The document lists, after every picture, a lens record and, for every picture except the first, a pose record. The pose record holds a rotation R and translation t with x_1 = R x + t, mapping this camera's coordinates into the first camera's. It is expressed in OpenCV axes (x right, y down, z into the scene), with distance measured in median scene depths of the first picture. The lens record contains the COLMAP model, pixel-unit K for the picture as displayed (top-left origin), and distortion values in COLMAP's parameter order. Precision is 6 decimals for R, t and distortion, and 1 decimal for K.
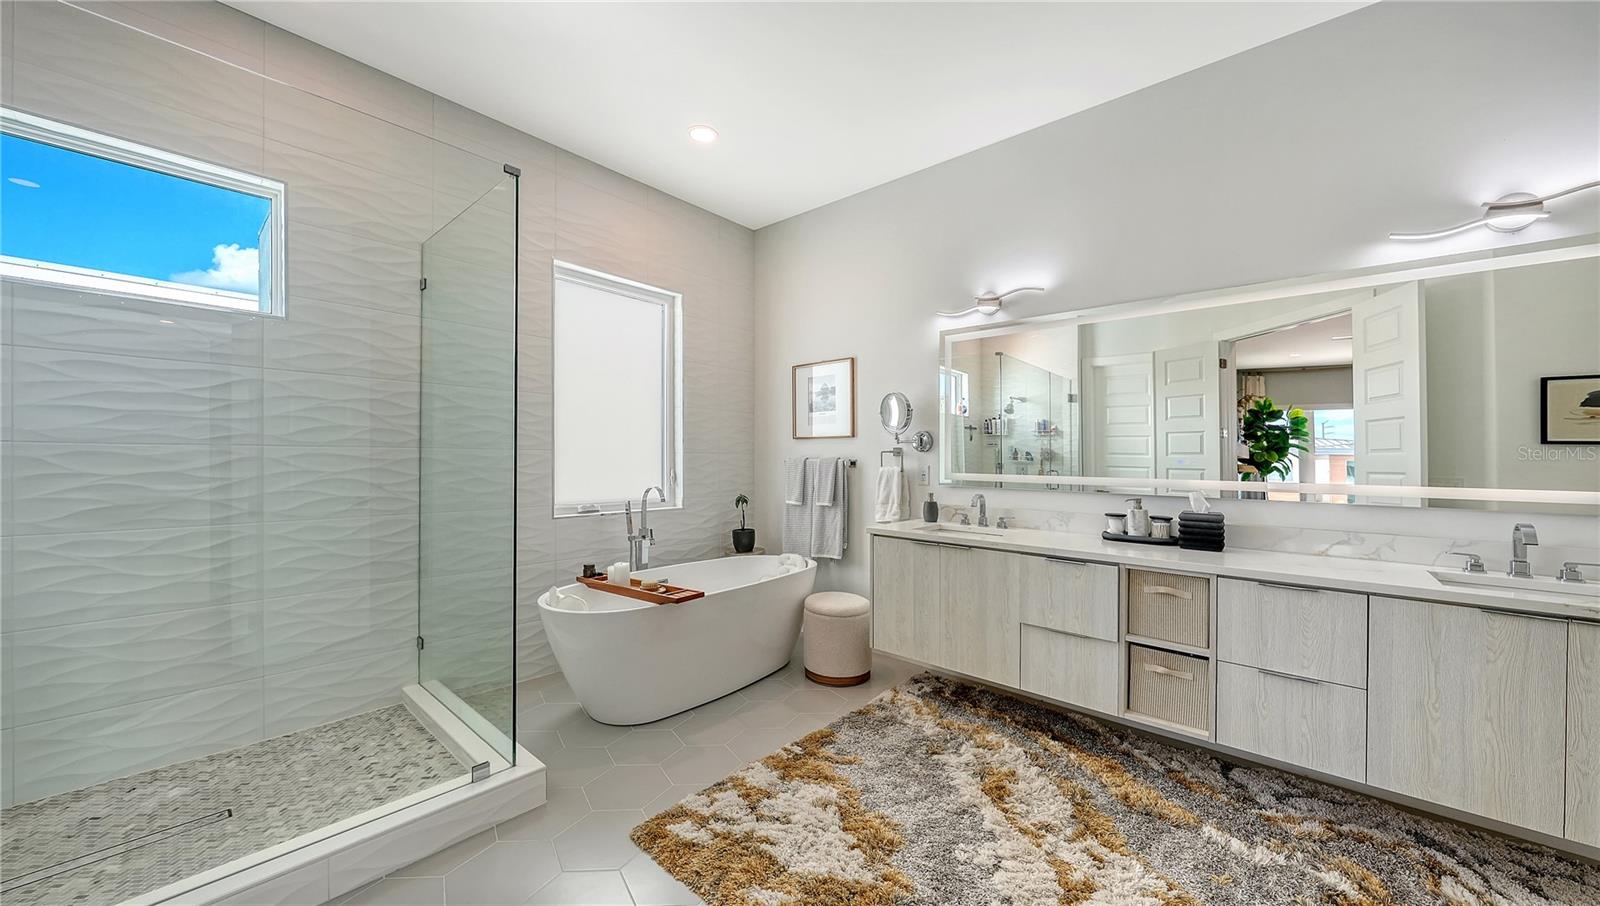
lens RADIAL K [[570.4, 0, 800.0], [0, 570.4, 453.0], [0, 0, 1]] dist [0.000058, -0.000002]
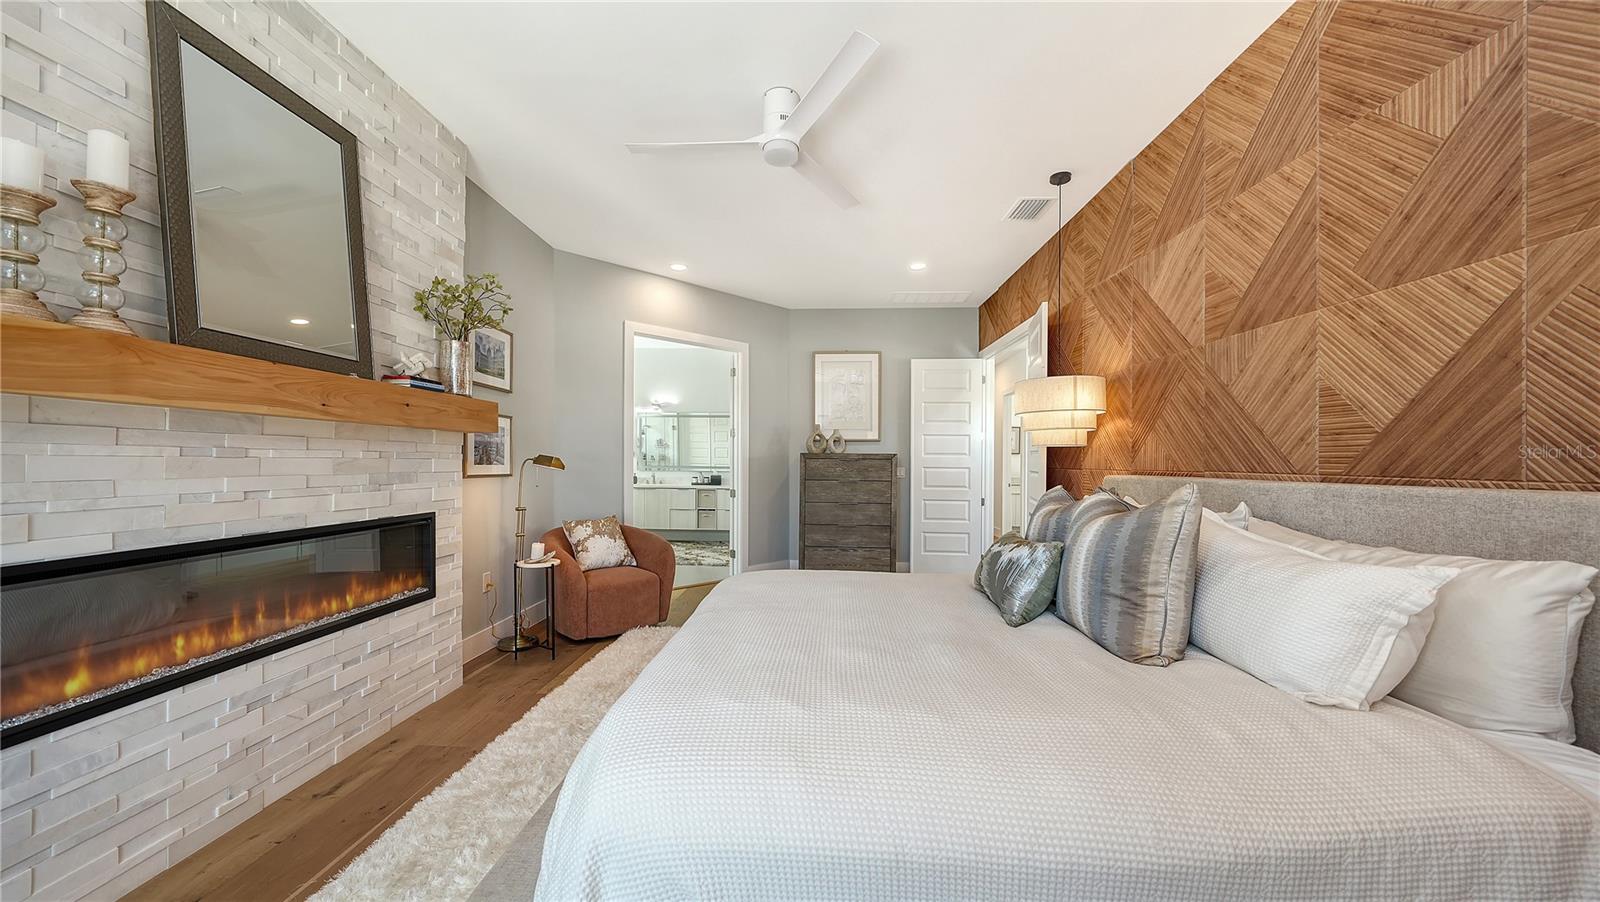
lens RADIAL K [[559.7, 0, 800.0], [0, 559.7, 451.0], [0, 0, 1]] dist [-0.021537, -0.000034]
pose [[0.766158, 0.007825, 0.642605, -1.138563], [-0.008309, 0.999963, -0.002271, -0.046981], [-0.642599, -0.003600, 0.766194, -2.004133]]
